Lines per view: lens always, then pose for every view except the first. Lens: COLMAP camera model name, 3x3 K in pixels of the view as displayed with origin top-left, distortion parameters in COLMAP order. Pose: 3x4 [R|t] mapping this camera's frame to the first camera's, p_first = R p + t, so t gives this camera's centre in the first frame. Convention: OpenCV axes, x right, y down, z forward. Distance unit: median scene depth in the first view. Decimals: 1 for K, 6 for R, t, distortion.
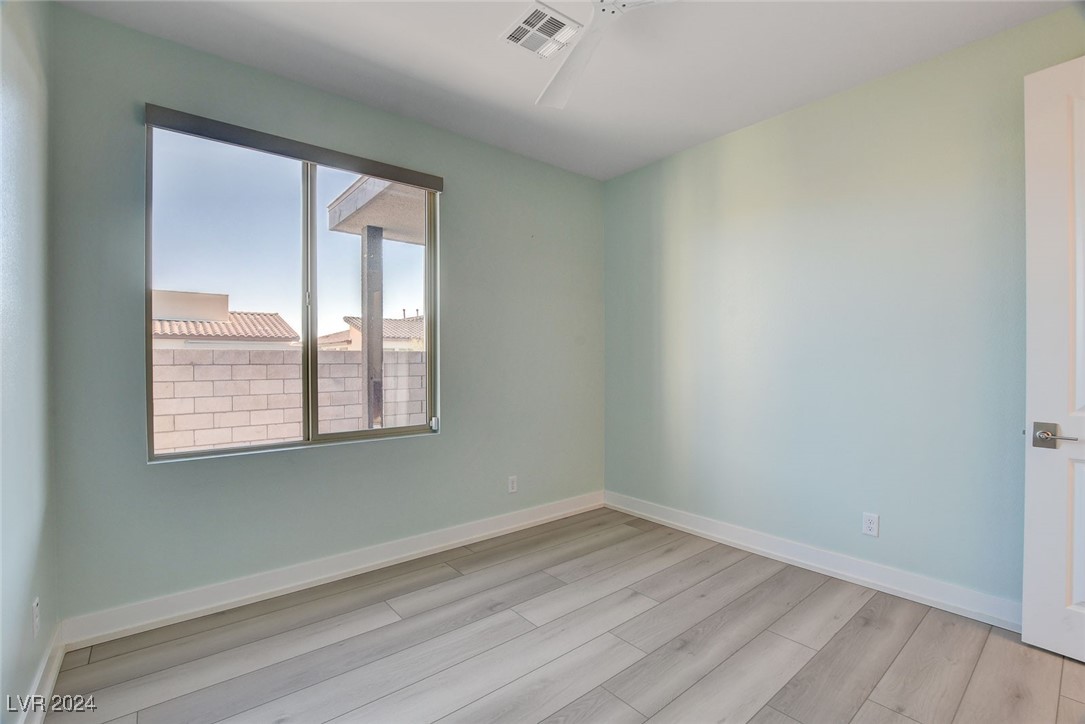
lens RADIAL K [[484.4, 0, 542.5], [0, 484.4, 362.0], [0, 0, 1]] dist [-0.014733, -0.000022]
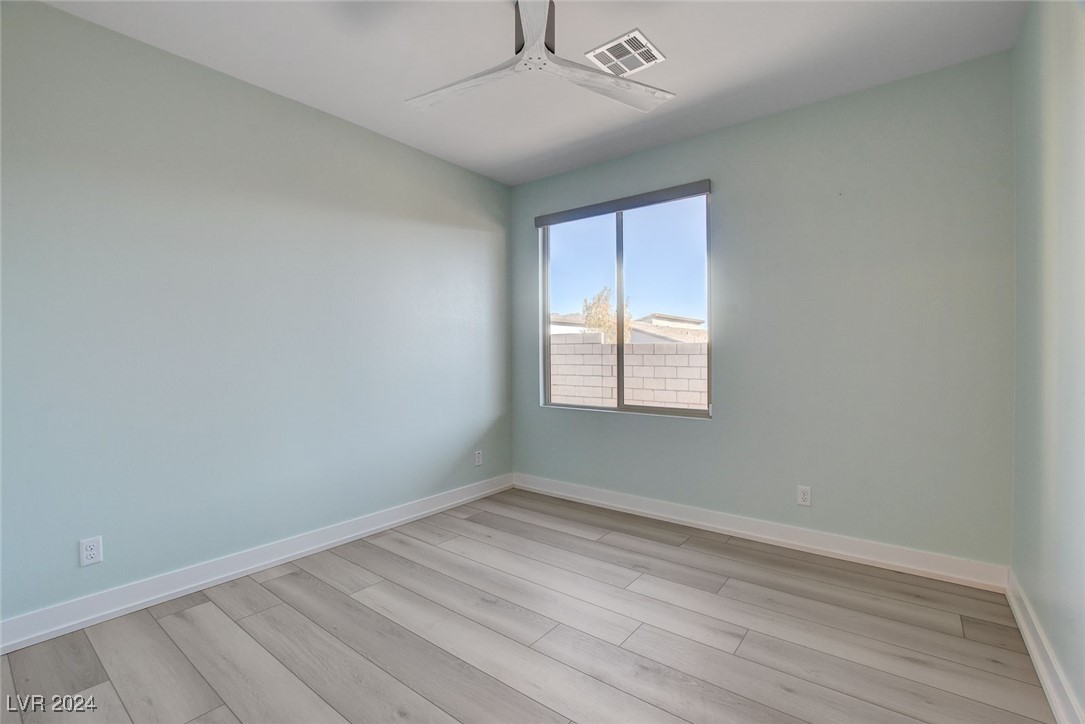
lens RADIAL K [[484.4, 0, 542.5], [0, 484.4, 362.0], [0, 0, 1]] dist [-0.014733, -0.000022]
pose [[0.219466, 0.017270, -0.975467, 0.858138], [0.001633, 0.999835, 0.018069, 0.000252], [0.975619, -0.005558, 0.219402, 0.471338]]
